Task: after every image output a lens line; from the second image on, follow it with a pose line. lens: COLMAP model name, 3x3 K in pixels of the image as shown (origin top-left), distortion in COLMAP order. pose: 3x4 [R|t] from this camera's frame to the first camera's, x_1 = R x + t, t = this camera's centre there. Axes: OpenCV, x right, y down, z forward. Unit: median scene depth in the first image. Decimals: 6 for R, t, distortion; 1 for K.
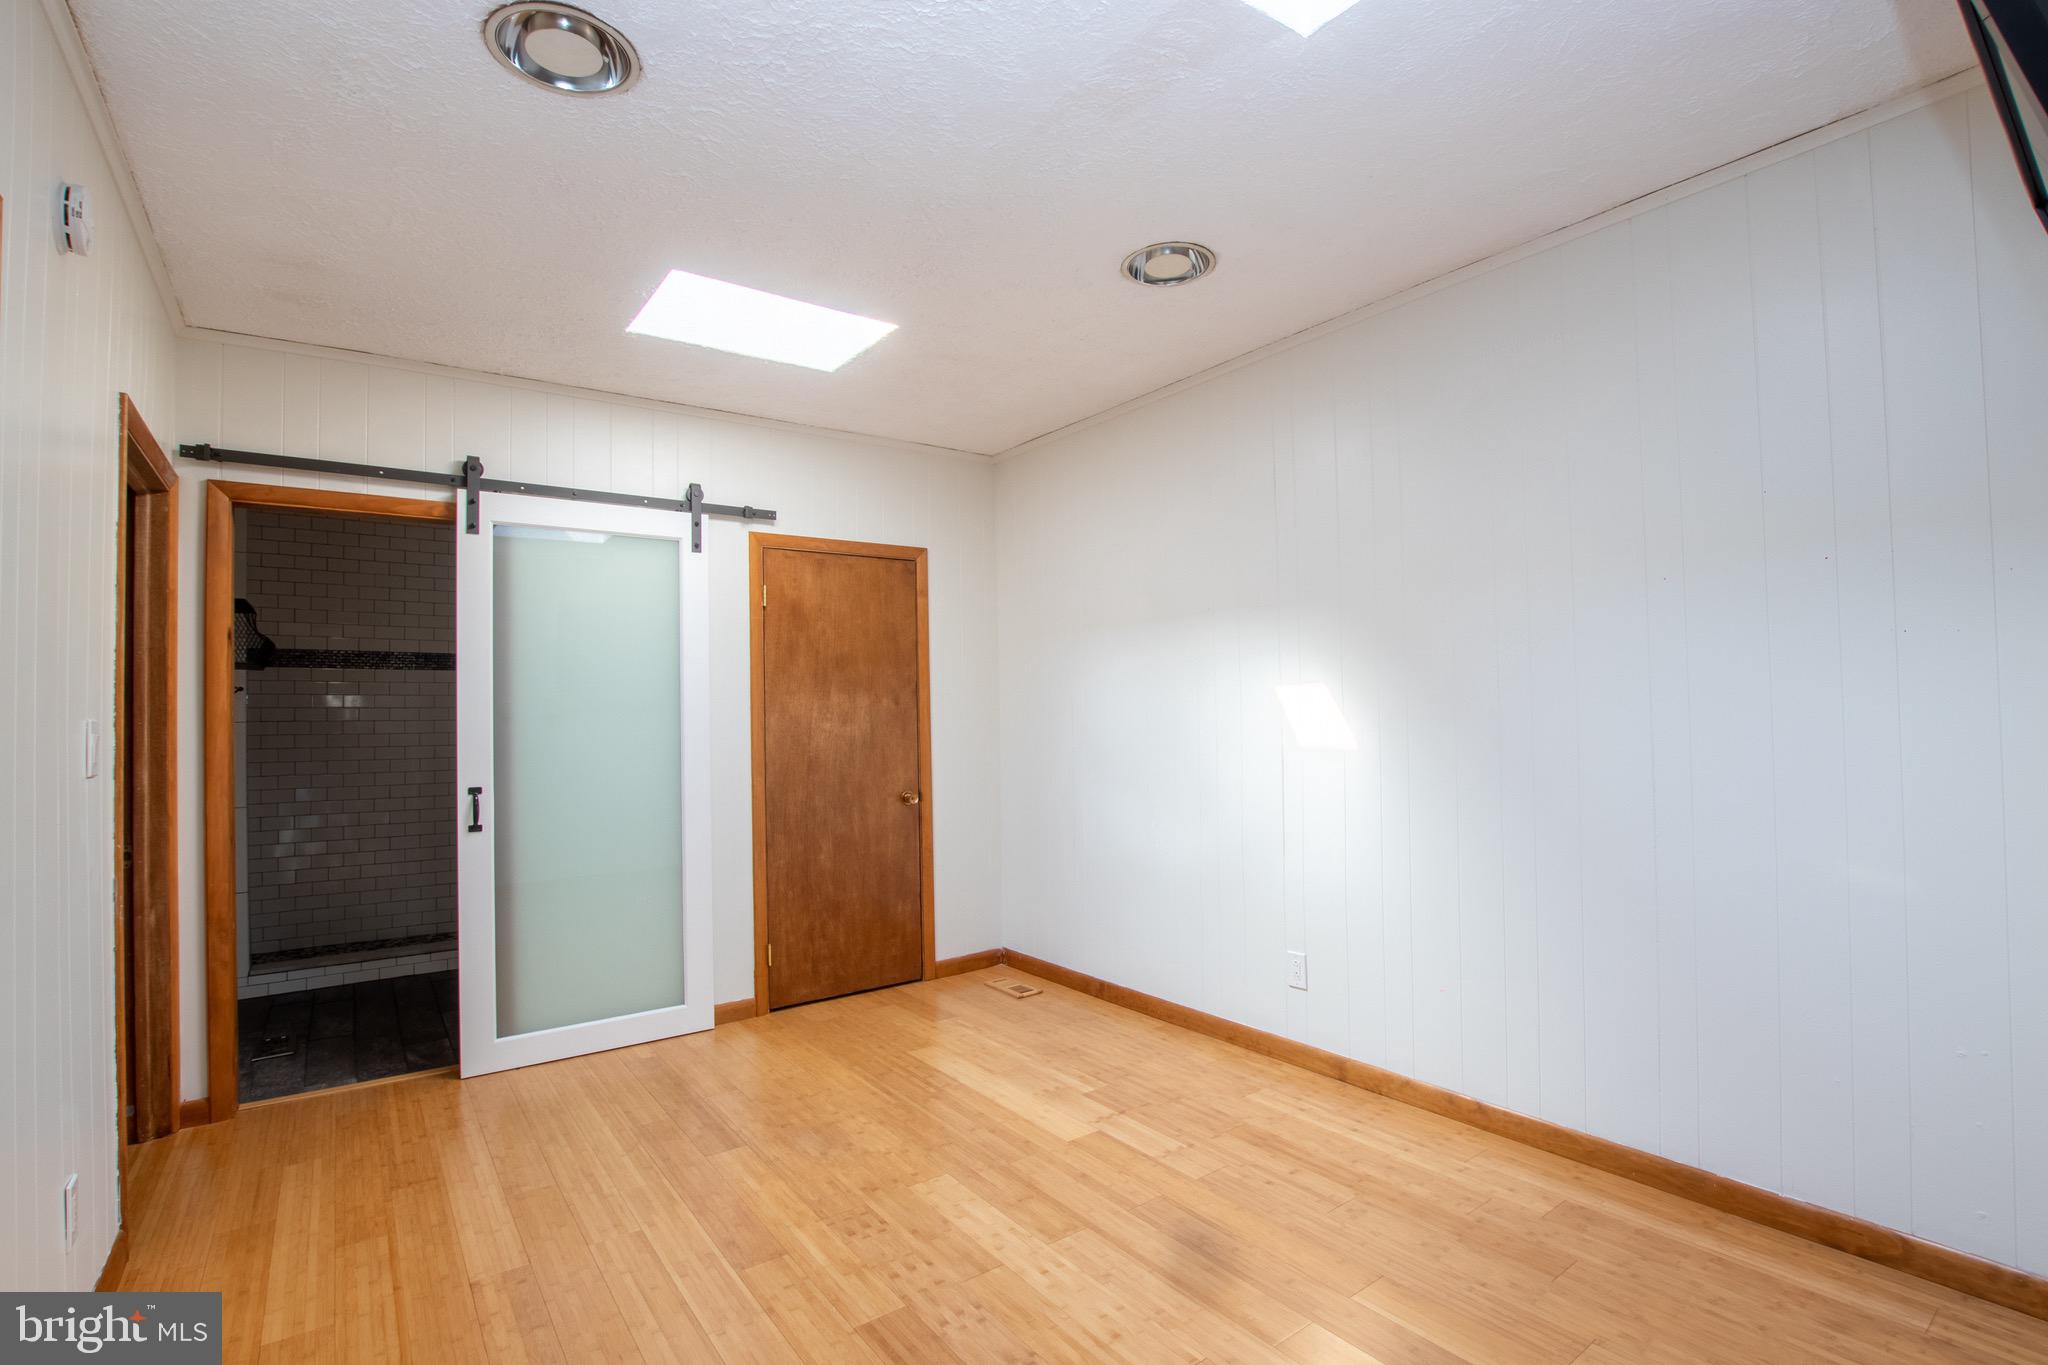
lens RADIAL K [[940.8, 0, 1029.4], [0, 940.8, 693.1], [0, 0, 1]] dist [-0.014679, -0.000232]
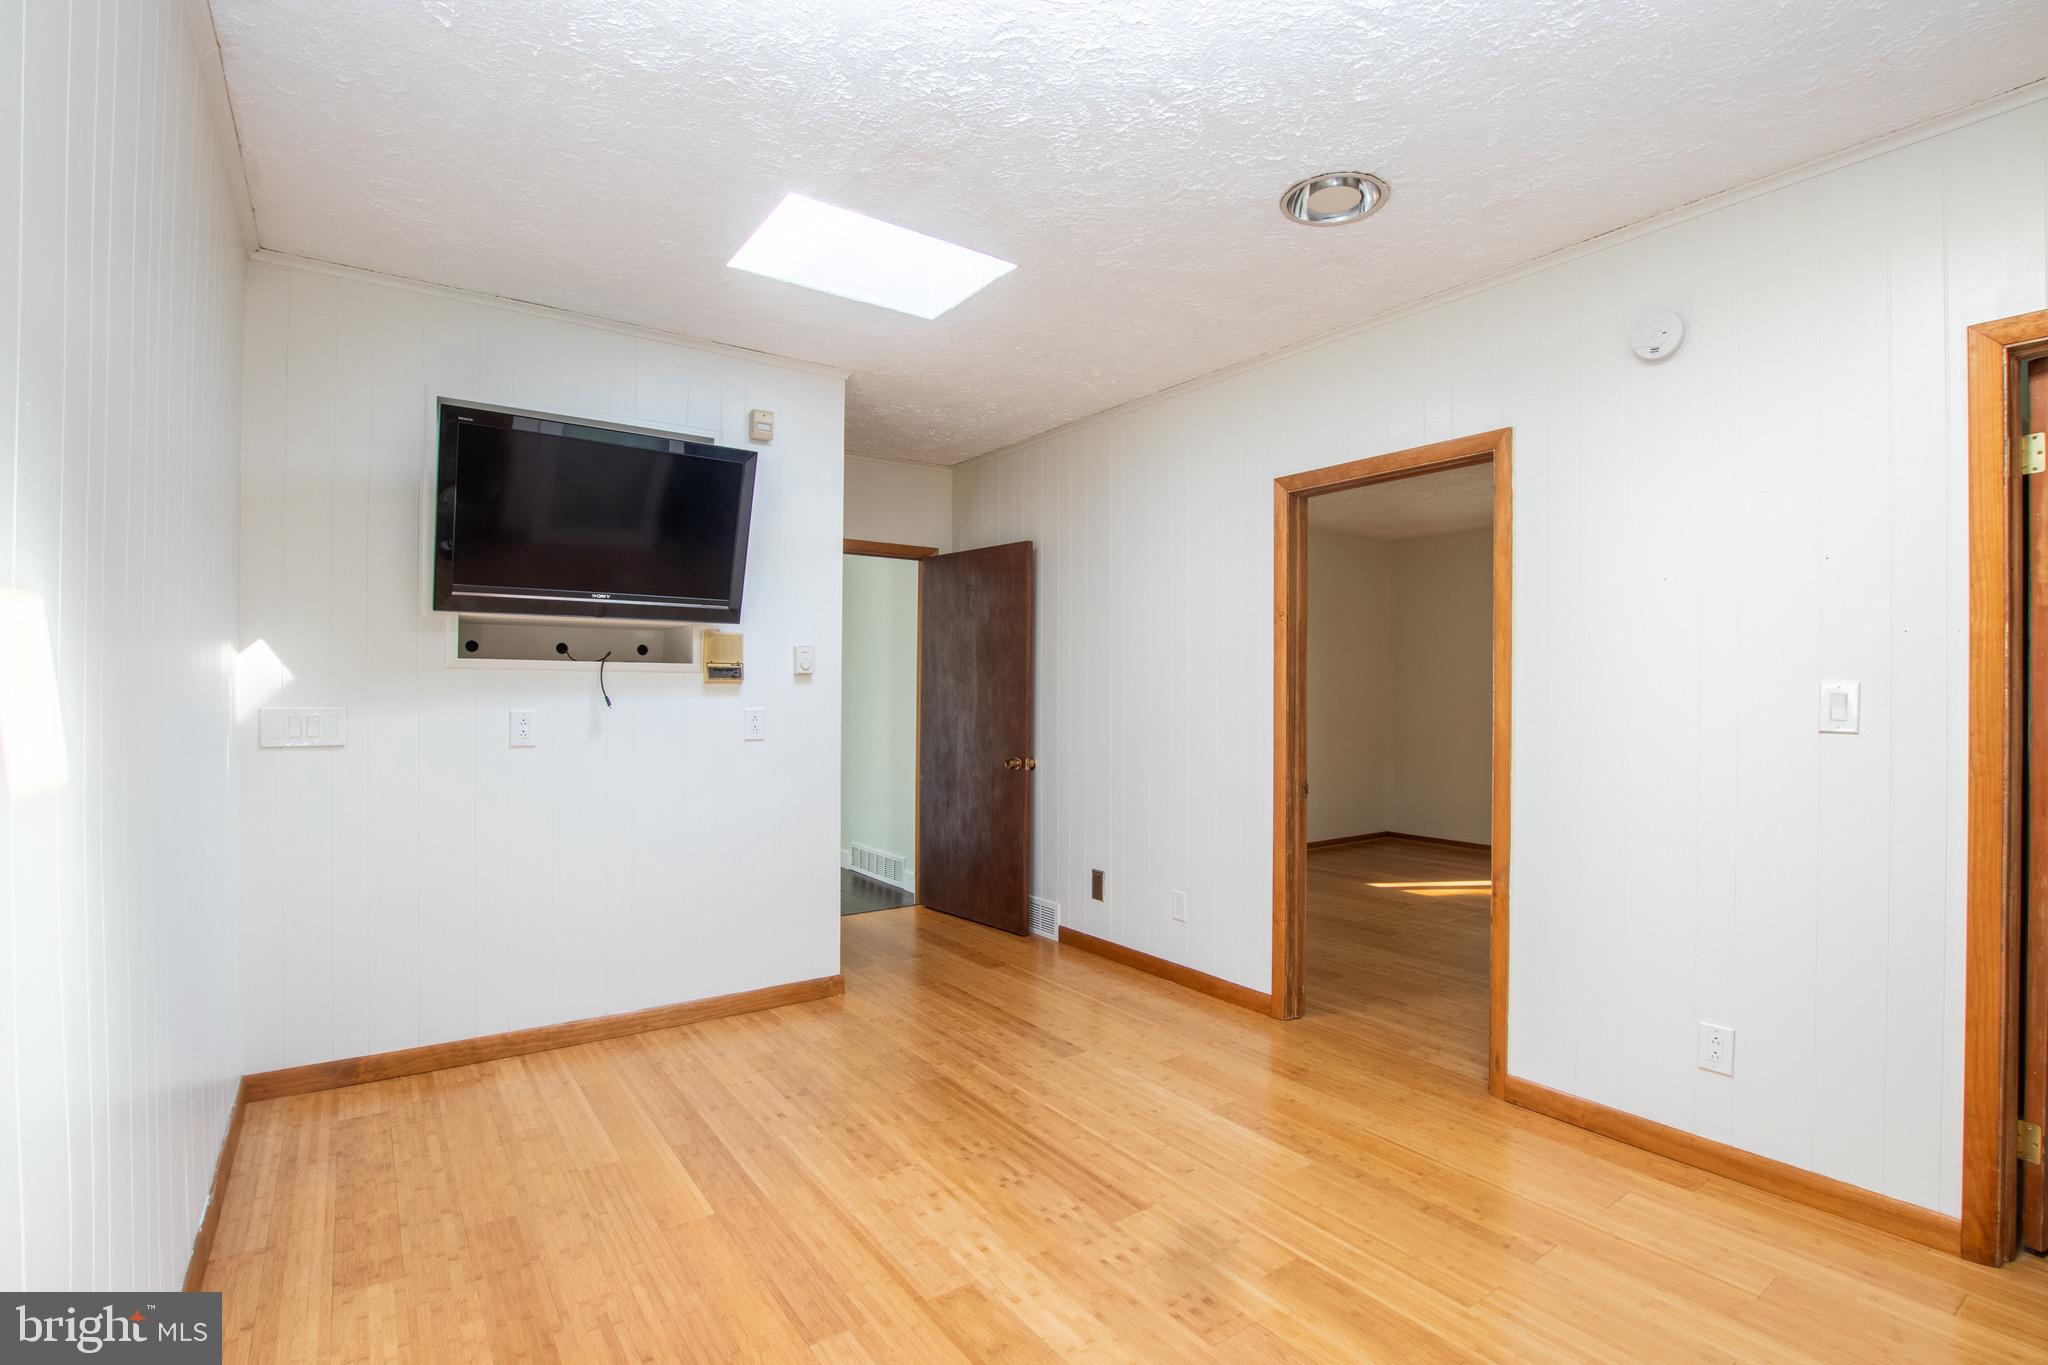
lens RADIAL K [[940.8, 0, 1021.8], [0, 940.8, 688.7], [0, 0, 1]] dist [-0.014679, -0.000232]
pose [[-0.999655, 0.014631, 0.021807, -0.053961], [0.014089, 0.999593, -0.024795, 0.049370], [-0.022161, -0.024479, -0.999455, 2.005074]]
